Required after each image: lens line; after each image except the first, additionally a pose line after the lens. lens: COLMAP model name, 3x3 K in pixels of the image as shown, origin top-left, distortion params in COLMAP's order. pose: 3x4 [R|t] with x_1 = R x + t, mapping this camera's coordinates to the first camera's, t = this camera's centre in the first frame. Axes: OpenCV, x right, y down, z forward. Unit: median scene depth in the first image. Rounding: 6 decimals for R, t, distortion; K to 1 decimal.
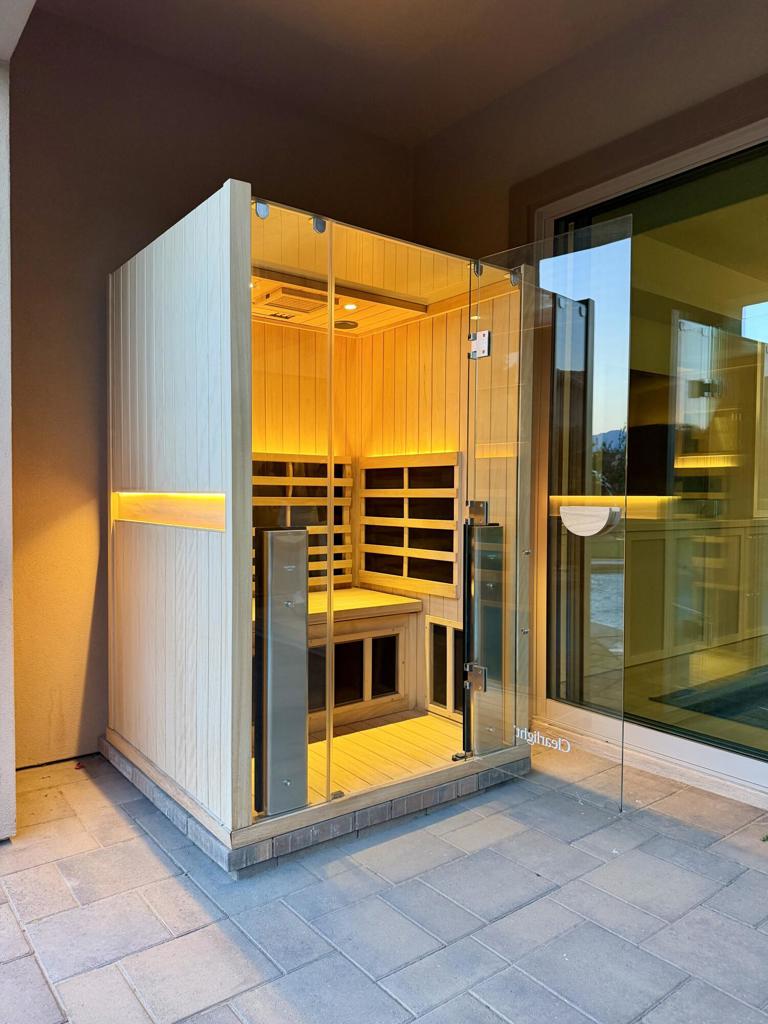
lens RADIAL K [[715.9, 0, 384.0], [0, 715.9, 512.0], [0, 0, 1]] dist [0.130174, -0.184786]
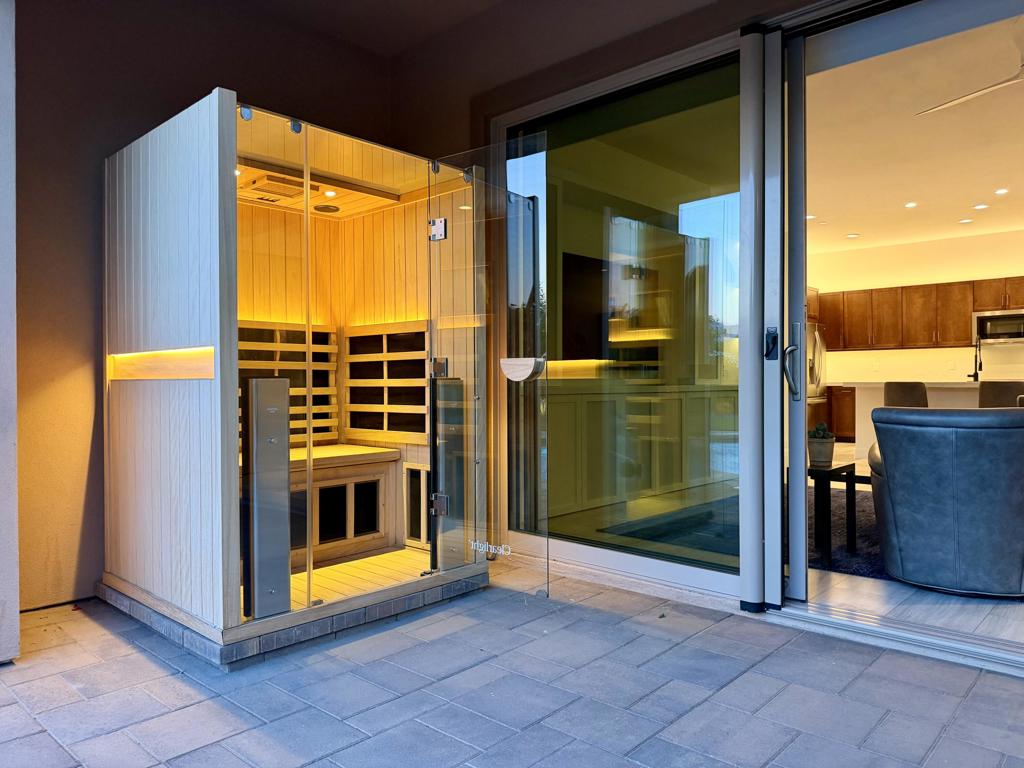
lens RADIAL K [[718.5, 0, 513.4], [0, 718.5, 379.6], [0, 0, 1]] dist [0.073468, -0.083616]
pose [[0.985891, -0.012201, 0.166941, 0.048666], [0.016494, 0.999567, -0.024350, 0.049577], [-0.166572, 0.026760, 0.985666, -0.195767]]
